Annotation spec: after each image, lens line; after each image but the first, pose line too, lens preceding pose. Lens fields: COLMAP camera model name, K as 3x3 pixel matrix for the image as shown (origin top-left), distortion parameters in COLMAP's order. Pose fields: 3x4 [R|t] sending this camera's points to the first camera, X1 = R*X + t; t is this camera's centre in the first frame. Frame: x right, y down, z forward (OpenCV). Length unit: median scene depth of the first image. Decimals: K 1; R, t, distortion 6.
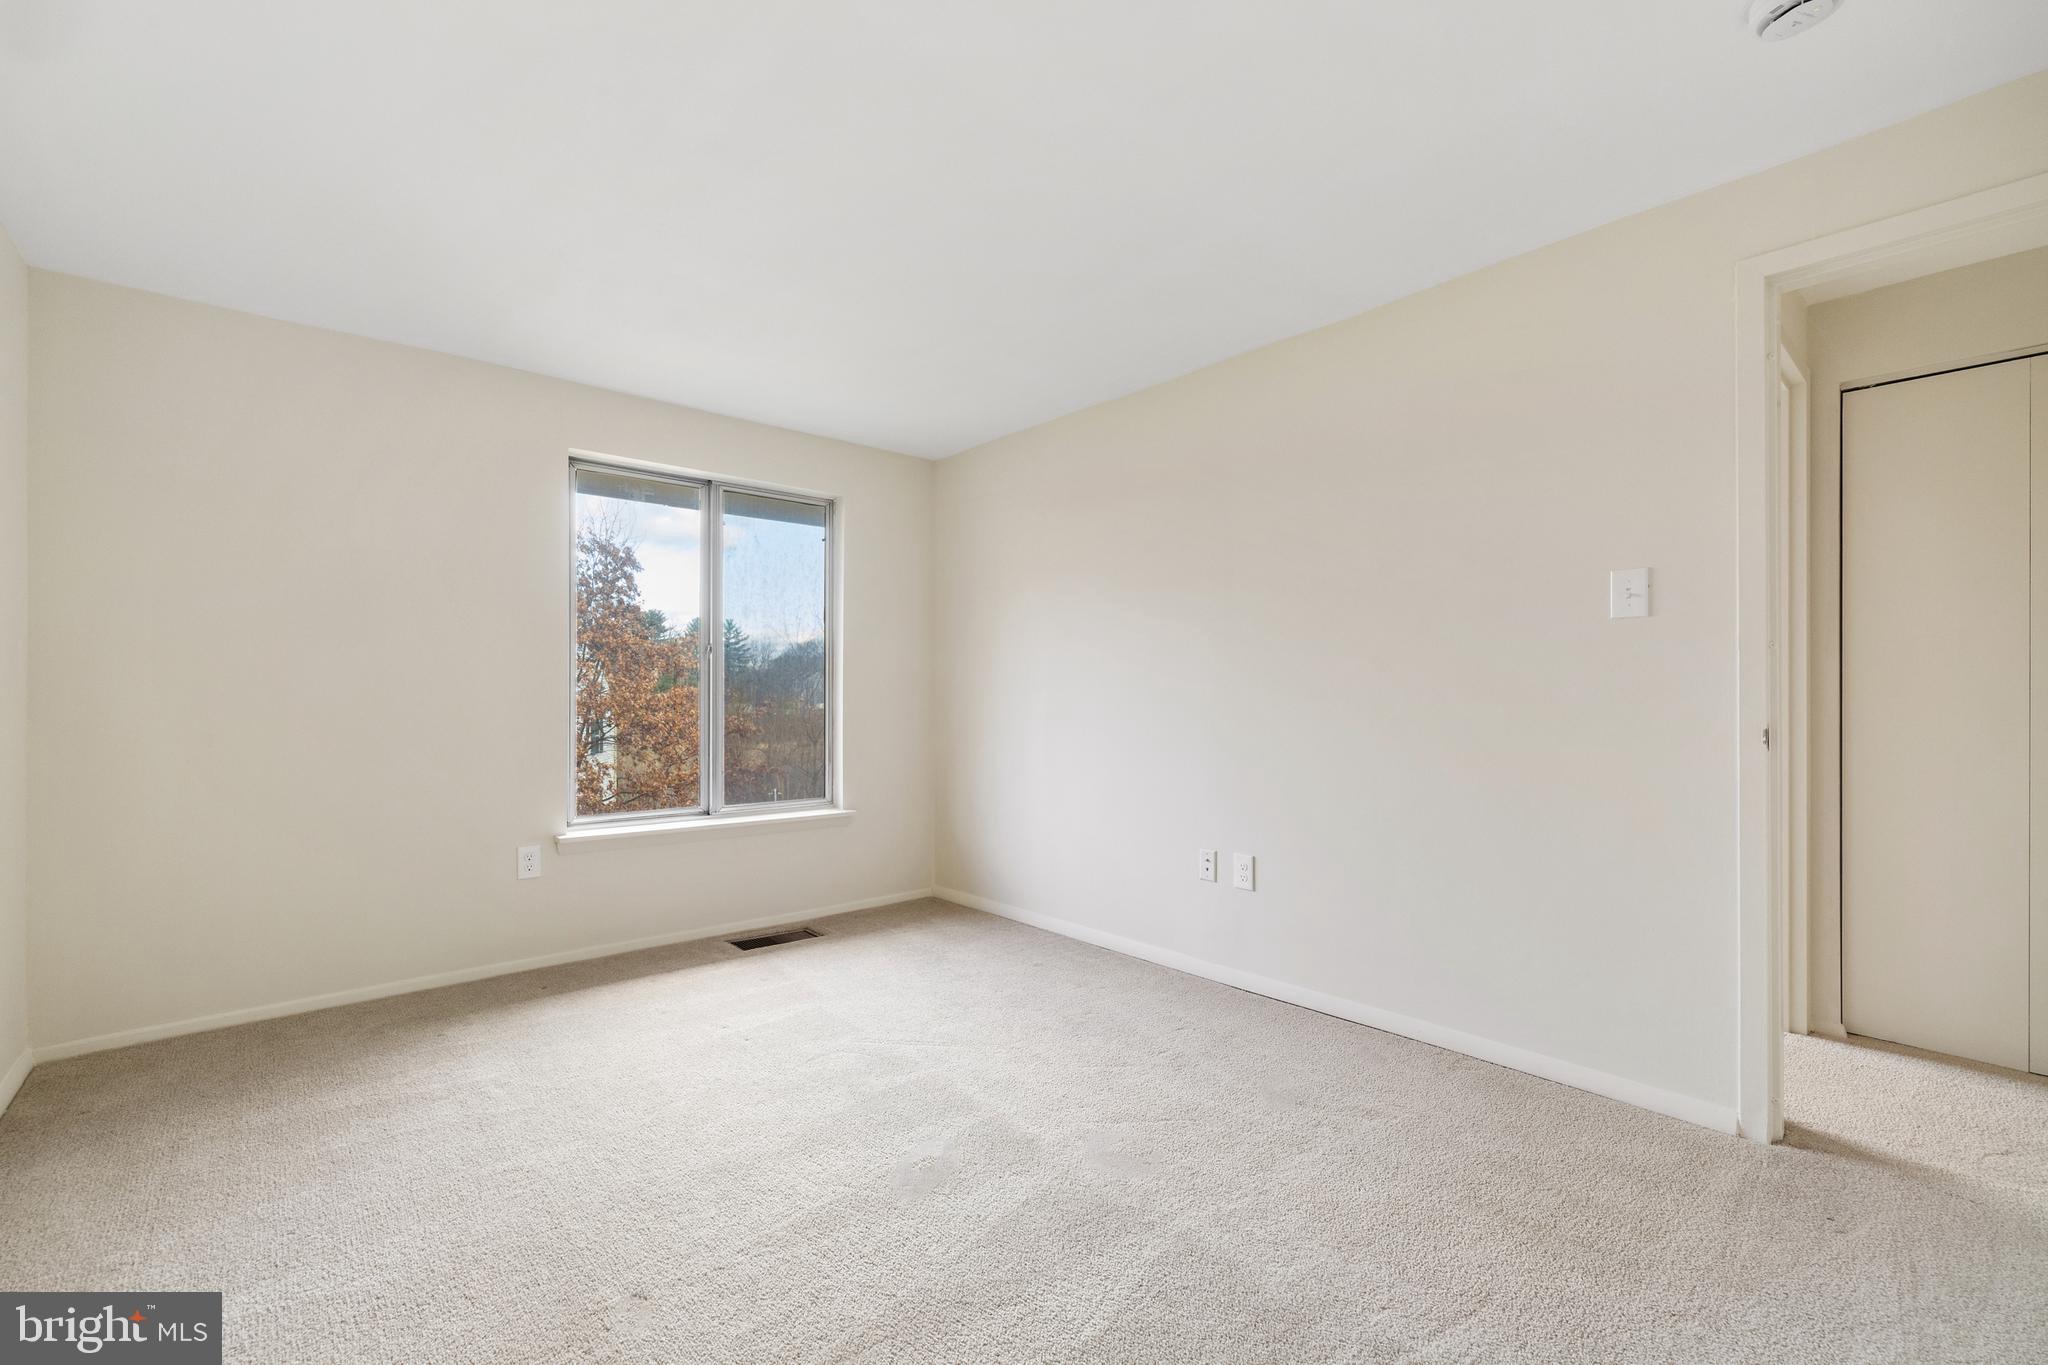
lens RADIAL K [[877.4, 0, 1026.8], [0, 877.4, 690.0], [0, 0, 1]] dist [0.000214, 0.000126]
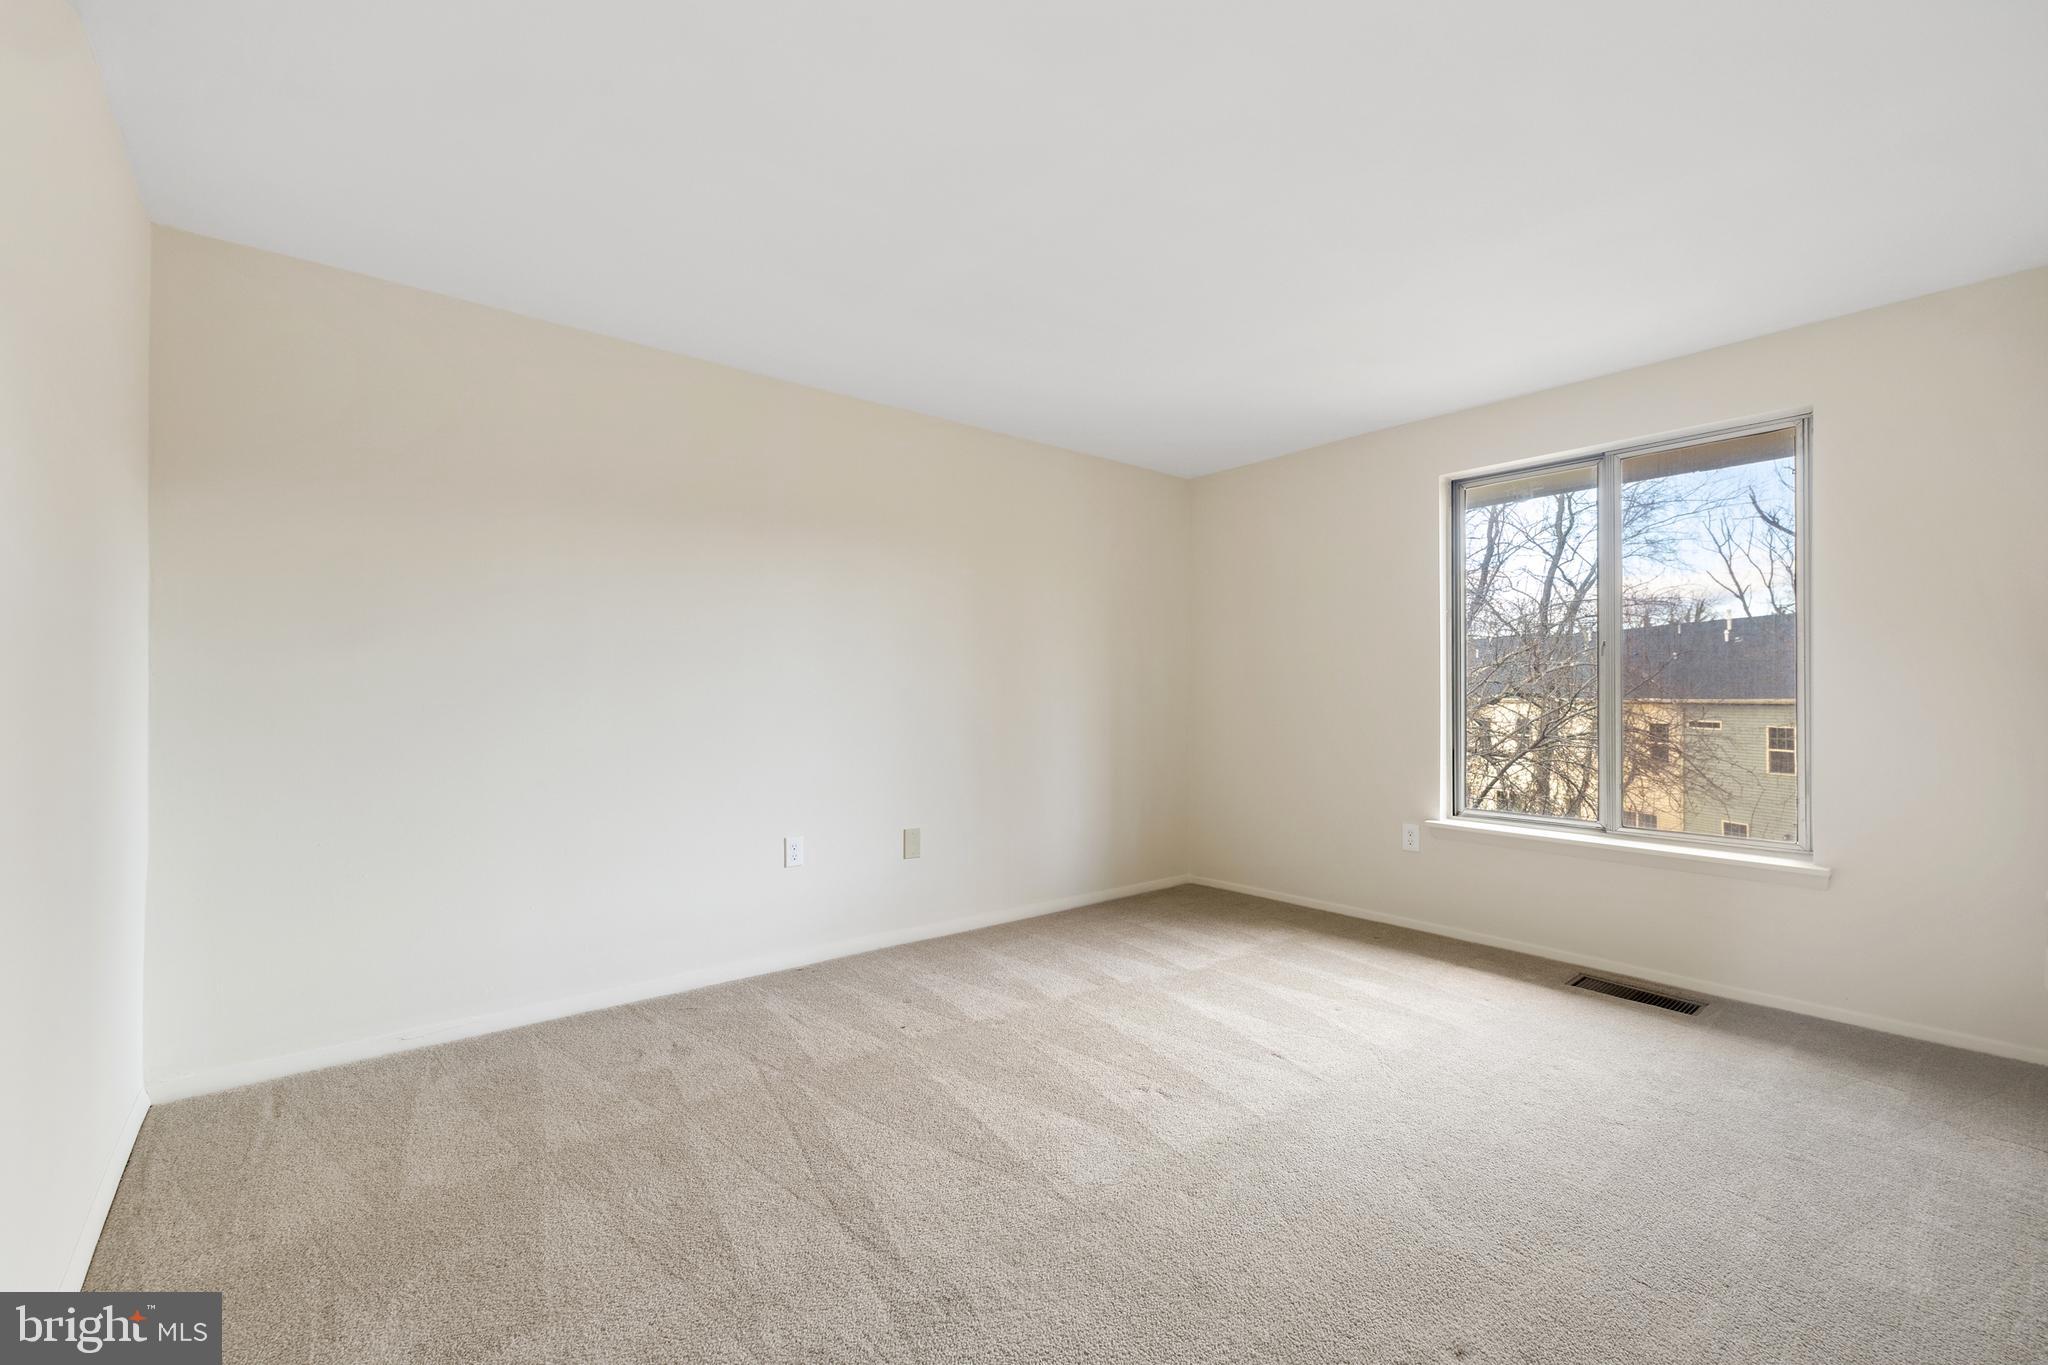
lens RADIAL K [[877.4, 0, 1026.8], [0, 877.4, 690.0], [0, 0, 1]] dist [0.000214, 0.000126]
pose [[-0.057873, -0.007173, -0.998298, 0.574826], [0.004779, 0.999961, -0.007462, 0.003588], [0.998313, -0.005203, -0.057837, 0.492198]]
